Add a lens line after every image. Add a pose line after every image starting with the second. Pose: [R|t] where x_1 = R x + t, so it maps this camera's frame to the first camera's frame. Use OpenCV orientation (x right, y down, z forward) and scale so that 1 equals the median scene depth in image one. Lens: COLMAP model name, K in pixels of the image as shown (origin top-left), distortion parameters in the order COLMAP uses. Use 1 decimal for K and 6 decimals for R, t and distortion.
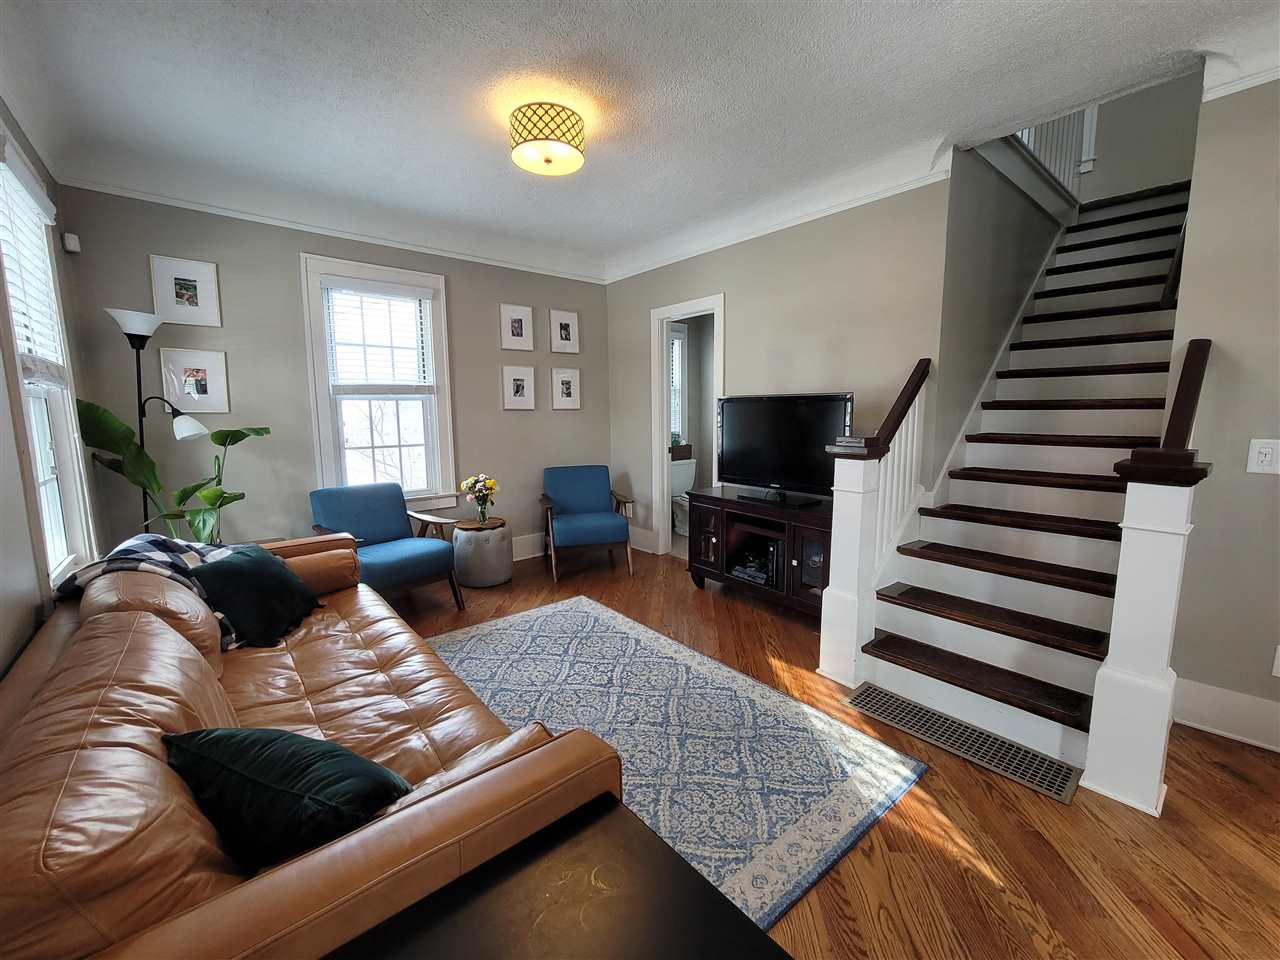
lens RADIAL K [[521.9, 0, 632.5], [0, 521.9, 474.9], [0, 0, 1]] dist [-0.003092, 0.000431]
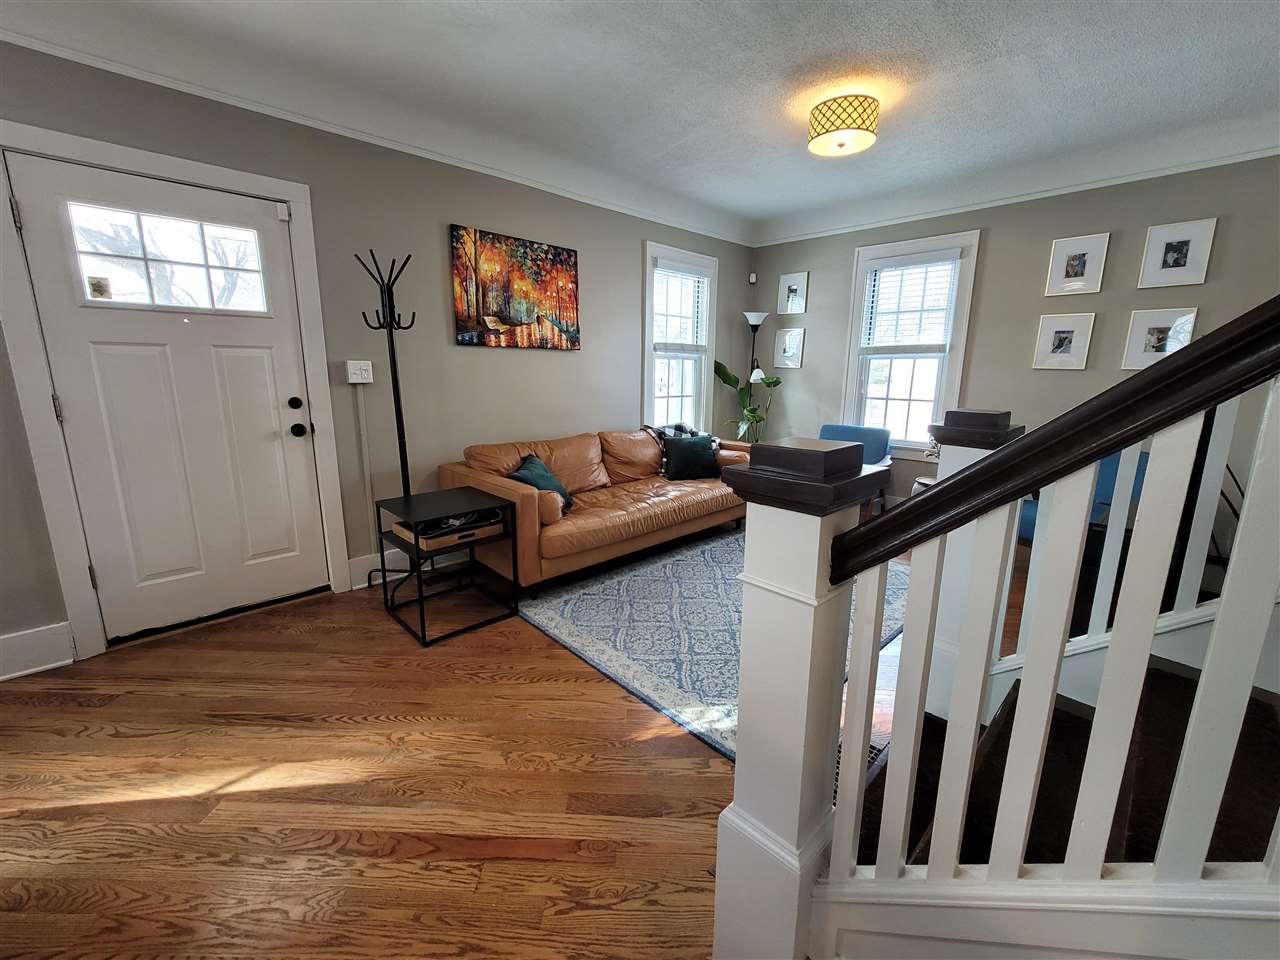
lens RADIAL K [[517.8, 0, 639.1], [0, 517.8, 475.6], [0, 0, 1]] dist [-0.001342, -0.000127]
pose [[0.078505, 0.211914, -0.974130, 0.662060], [-0.131102, 0.970854, 0.200635, -0.045943], [0.988256, 0.111959, 0.103999, 0.333313]]
